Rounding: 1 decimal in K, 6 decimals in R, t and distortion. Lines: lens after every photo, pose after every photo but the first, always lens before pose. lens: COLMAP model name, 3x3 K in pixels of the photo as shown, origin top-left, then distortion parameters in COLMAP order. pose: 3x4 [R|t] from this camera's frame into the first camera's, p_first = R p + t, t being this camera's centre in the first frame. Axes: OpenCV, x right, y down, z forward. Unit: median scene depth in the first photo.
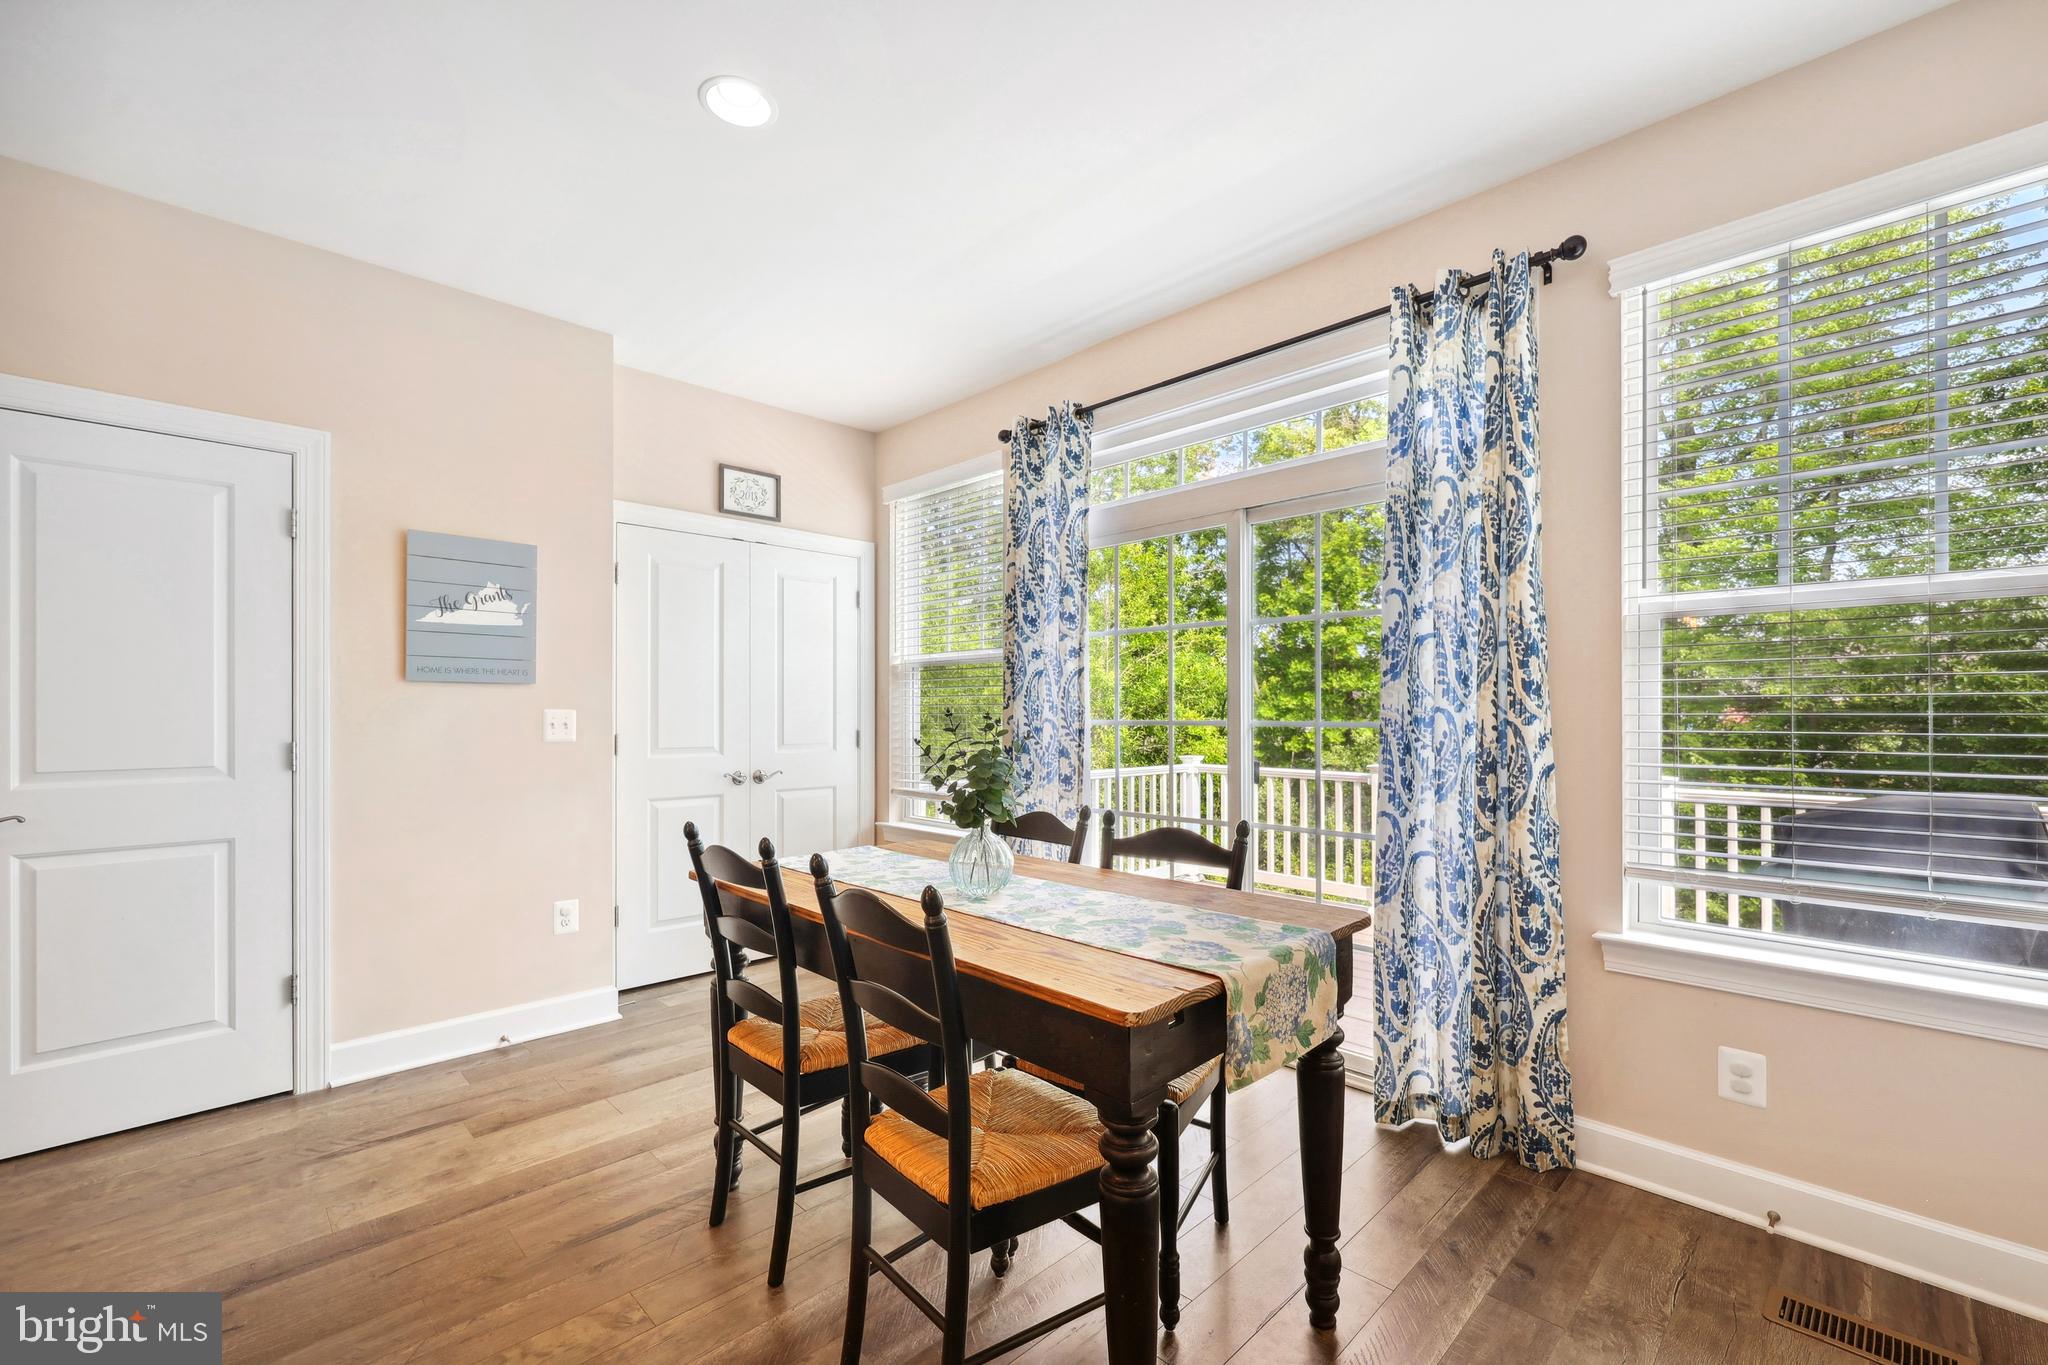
lens RADIAL K [[855.2, 0, 1034.5], [0, 855.2, 708.1], [0, 0, 1]] dist [0.001054, -0.000081]
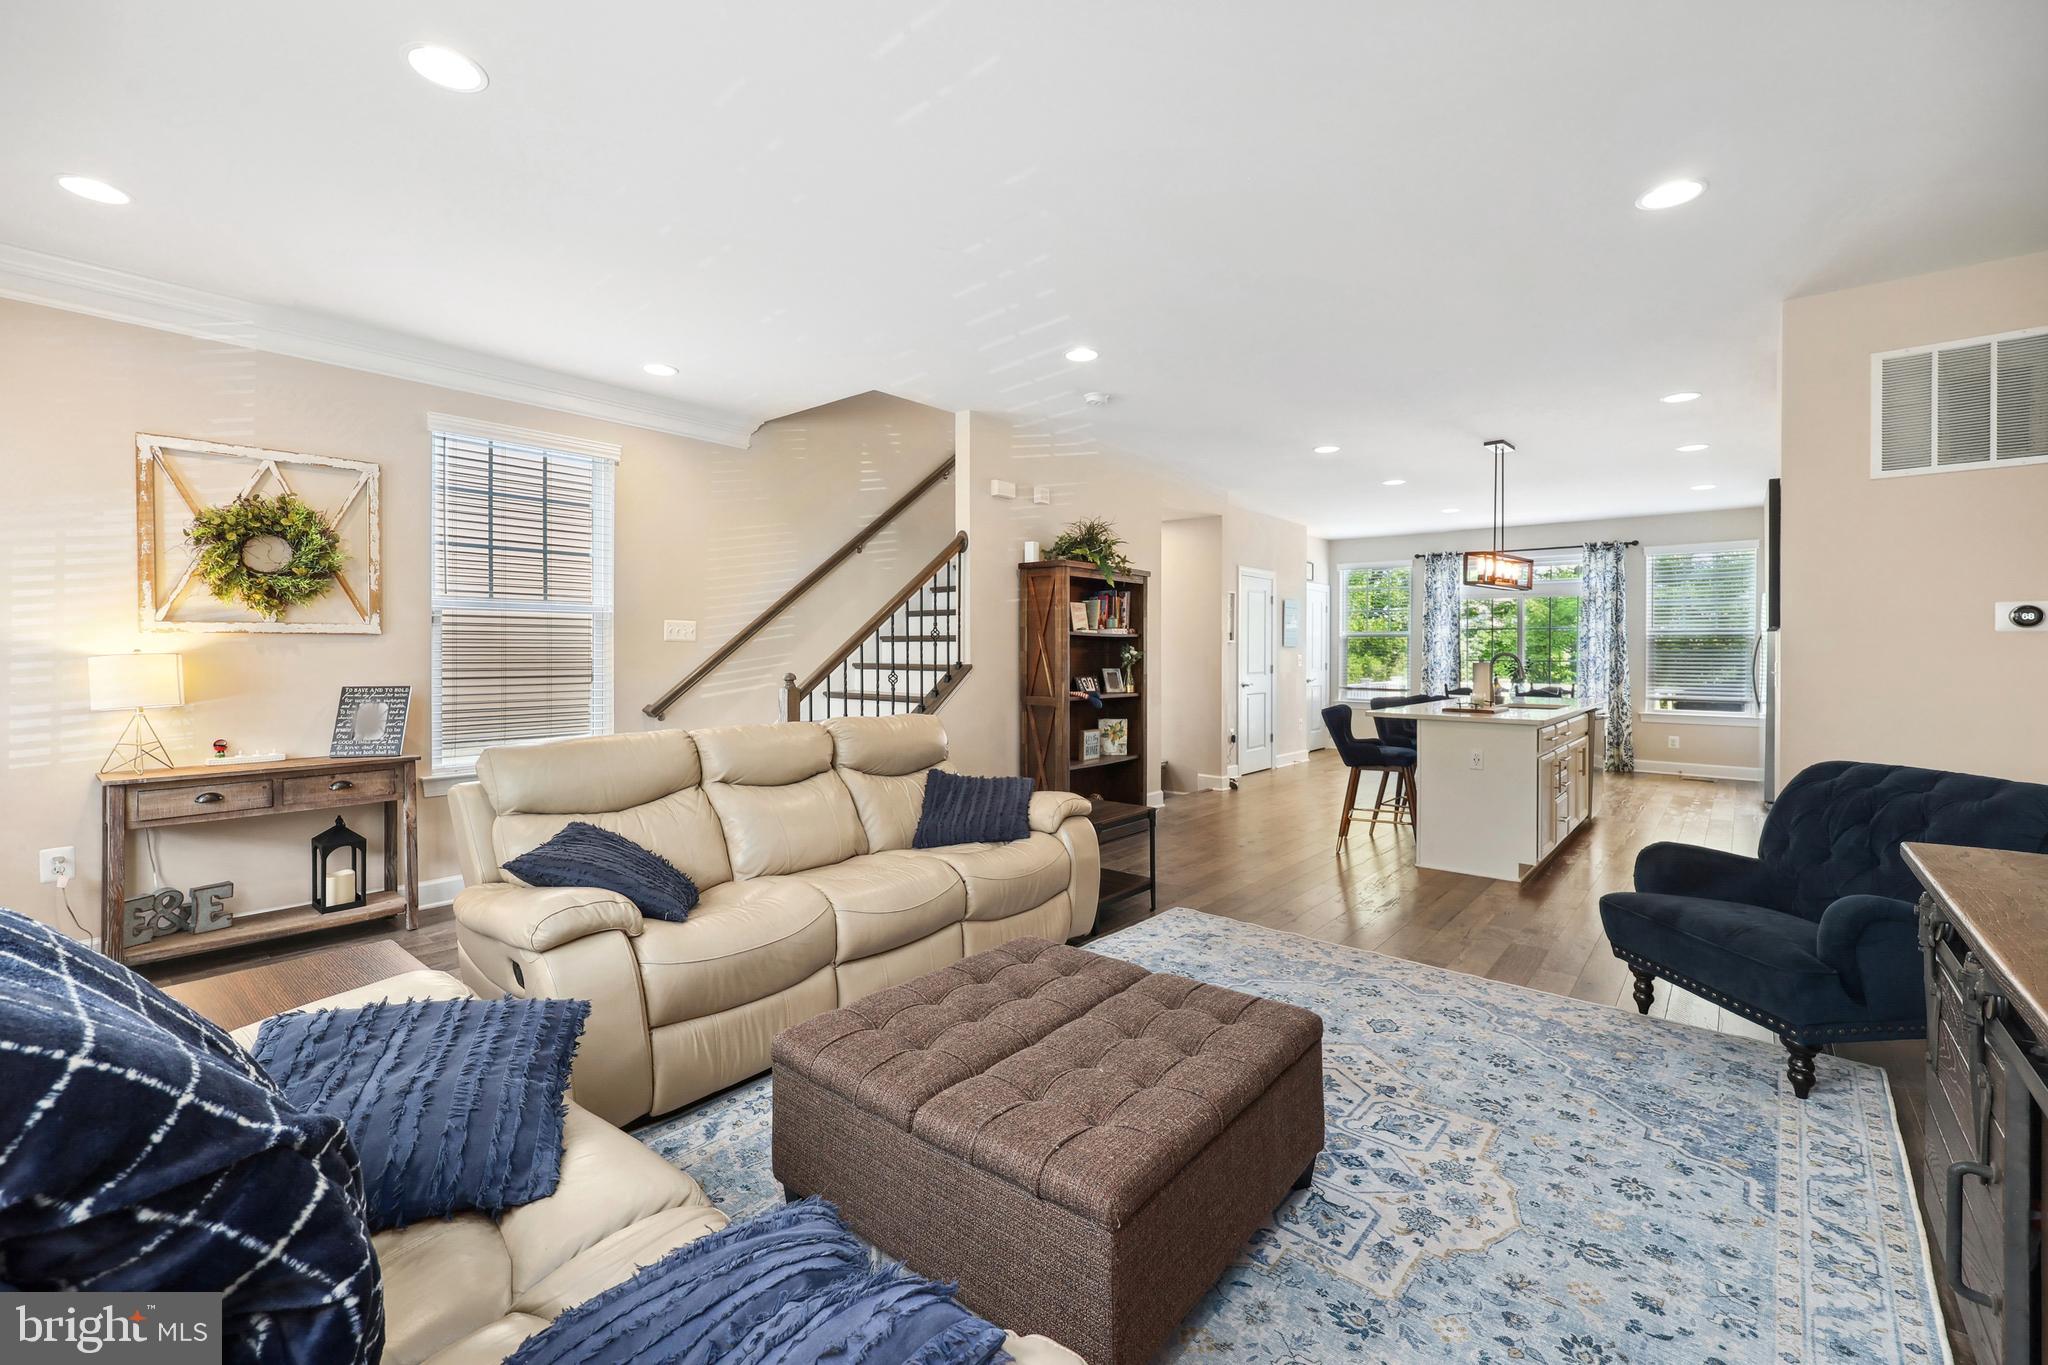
lens RADIAL K [[855.2, 0, 1064.8], [0, 855.2, 655.2], [0, 0, 1]] dist [0.001054, -0.000081]
pose [[0.991638, 0.005507, 0.128933, -2.260574], [-0.006323, 0.999962, 0.005920, -0.014688], [-0.128896, -0.006686, 0.991636, -2.349067]]
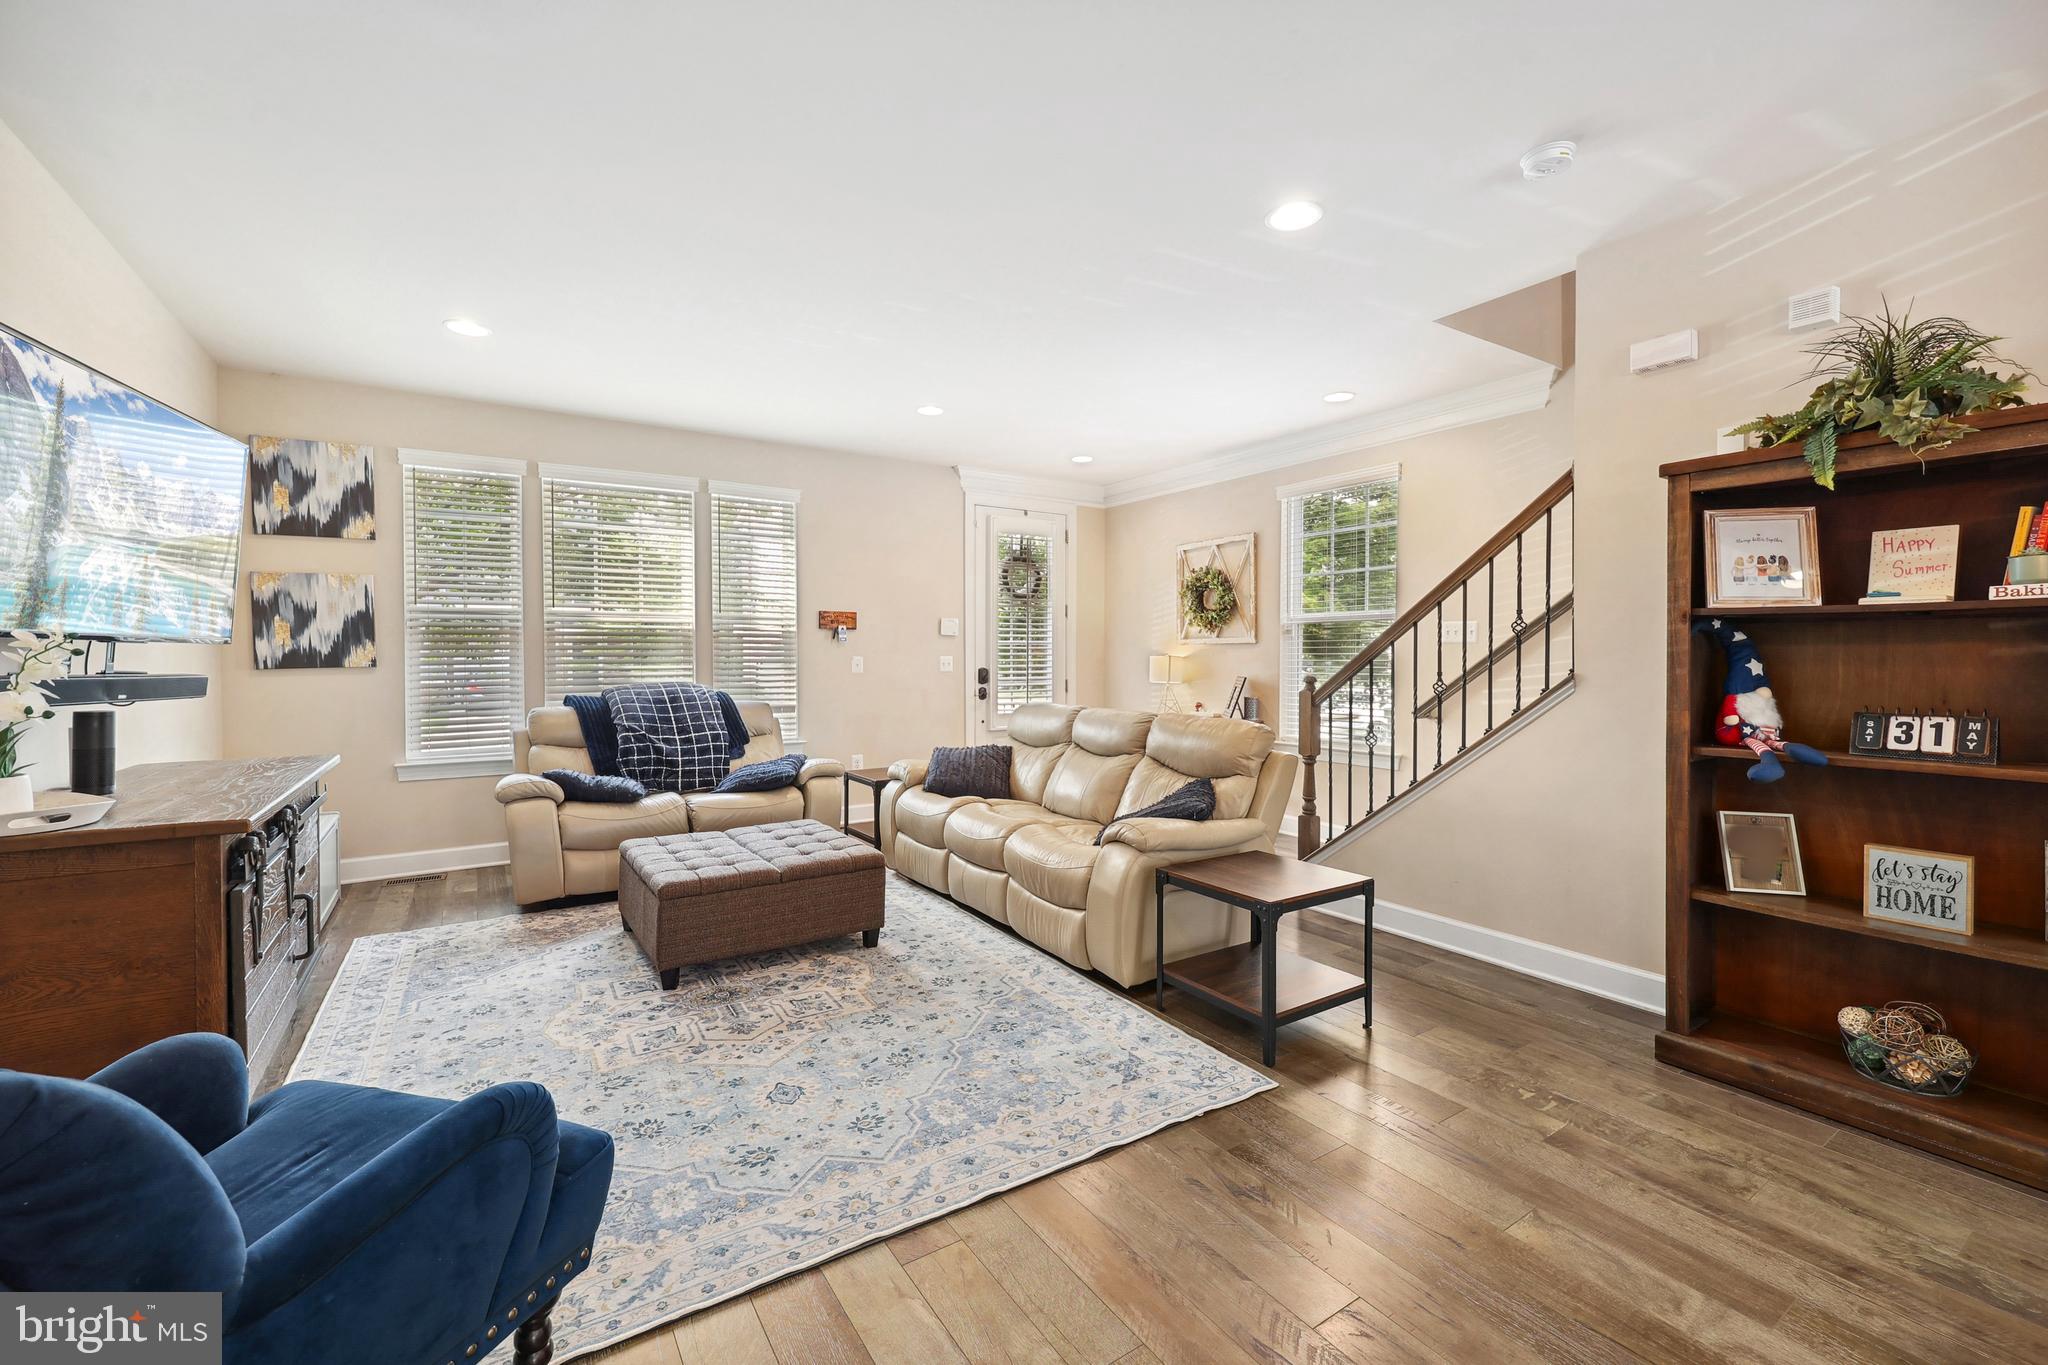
lens RADIAL K [[855.2, 0, 1002.7], [0, 855.2, 674.7], [0, 0, 1]] dist [0.001054, -0.000081]
pose [[-0.212981, 0.027894, -0.976658, -0.823119], [0.007709, 0.999609, 0.026868, -0.016455], [0.977026, -0.001807, -0.213113, -0.844259]]
